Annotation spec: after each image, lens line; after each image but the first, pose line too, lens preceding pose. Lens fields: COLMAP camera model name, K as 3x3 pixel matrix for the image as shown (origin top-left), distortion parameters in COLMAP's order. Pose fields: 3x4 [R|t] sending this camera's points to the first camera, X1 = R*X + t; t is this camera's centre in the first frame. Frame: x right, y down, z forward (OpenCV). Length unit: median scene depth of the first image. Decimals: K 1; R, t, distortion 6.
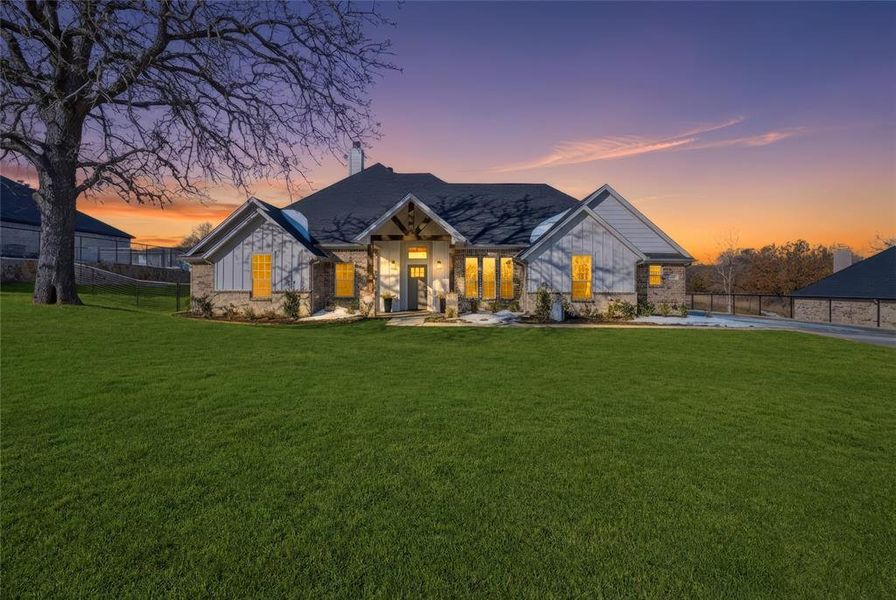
lens RADIAL K [[424.0, 0, 443.0], [0, 424.0, 290.9], [0, 0, 1]] dist [-0.060884, 0.024900]
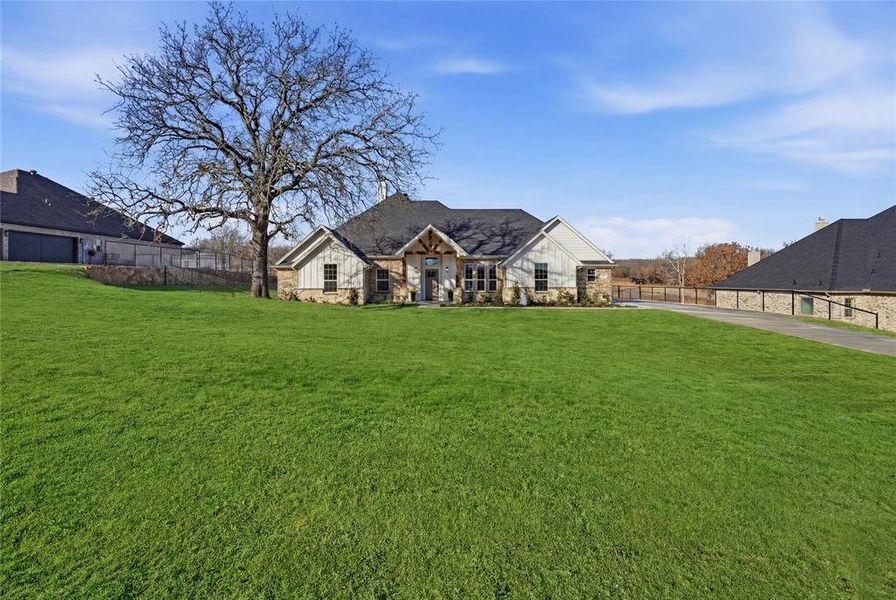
lens RADIAL K [[424.0, 0, 443.0], [0, 424.0, 290.9], [0, 0, 1]] dist [-0.060884, 0.024900]
pose [[0.999780, -0.009327, 0.018761, -0.059863], [0.009097, 0.999883, 0.012324, -0.004940], [-0.018873, -0.012150, 0.999748, -0.532063]]
